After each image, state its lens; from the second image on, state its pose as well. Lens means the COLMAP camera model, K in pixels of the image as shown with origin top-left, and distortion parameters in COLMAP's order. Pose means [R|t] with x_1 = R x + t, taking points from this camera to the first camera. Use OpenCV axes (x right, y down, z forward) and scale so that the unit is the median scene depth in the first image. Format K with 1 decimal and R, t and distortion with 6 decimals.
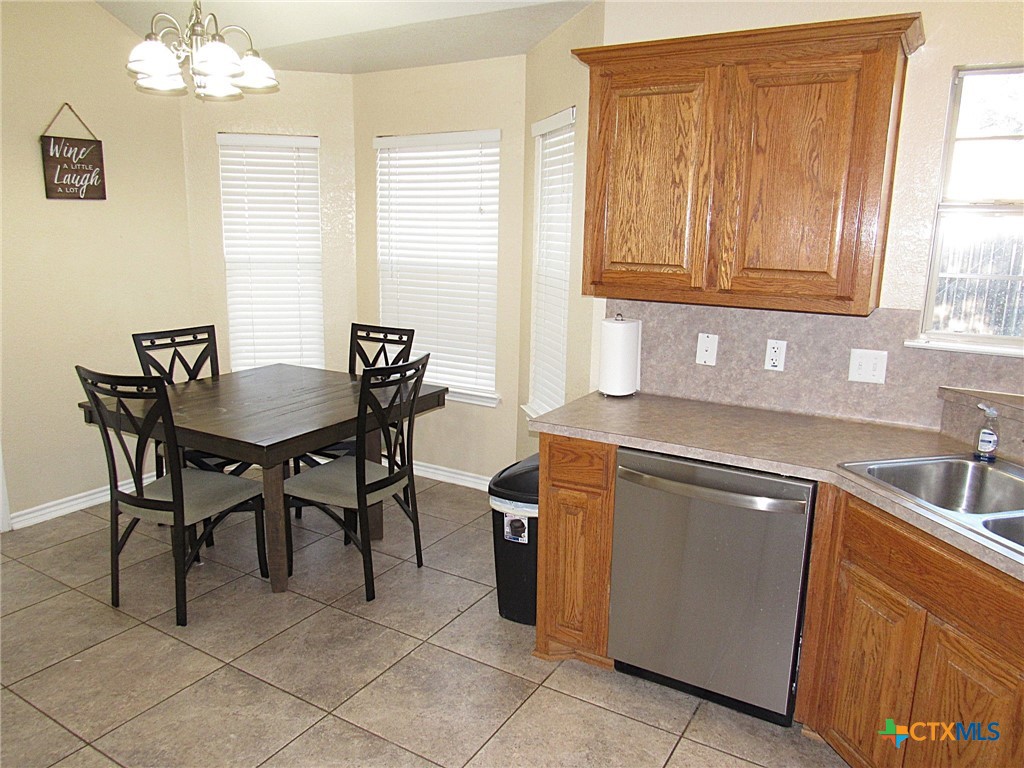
lens RADIAL K [[730.6, 0, 513.4], [0, 730.6, 385.1], [0, 0, 1]] dist [-0.030805, 0.005644]
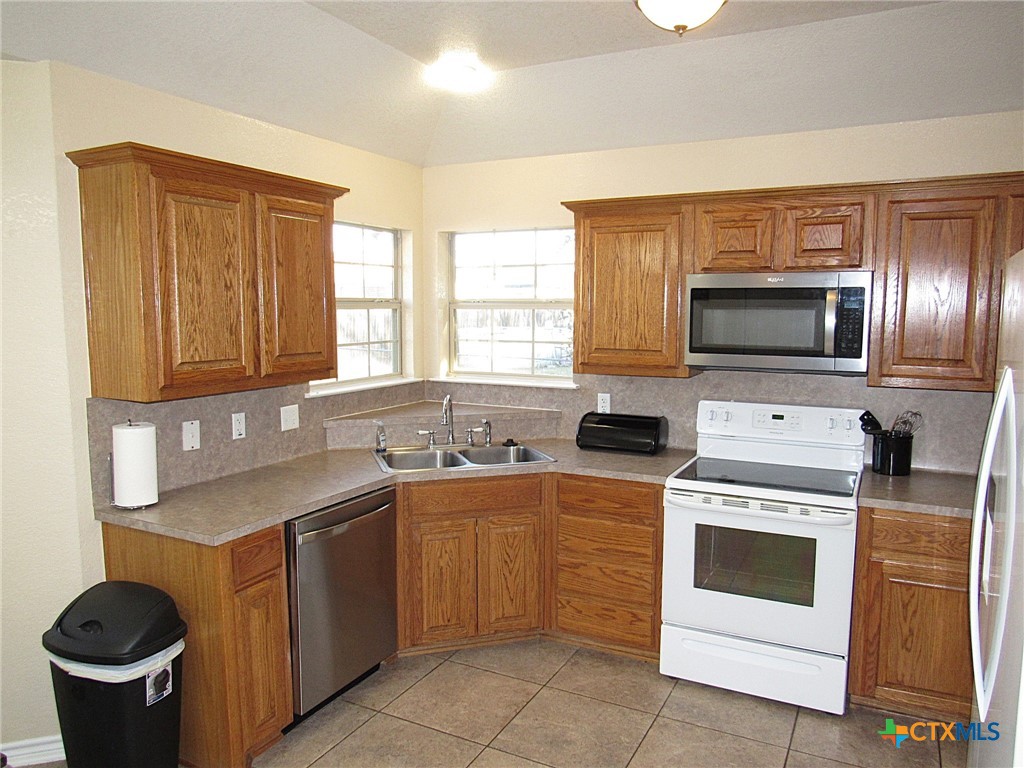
lens RADIAL K [[730.6, 0, 513.4], [0, 730.6, 385.1], [0, 0, 1]] dist [-0.030805, 0.005644]
pose [[-0.057412, -0.125632, 0.990414, -0.862860], [0.209213, 0.968509, 0.134981, -0.177023], [-0.976183, 0.214957, -0.029320, 0.592925]]
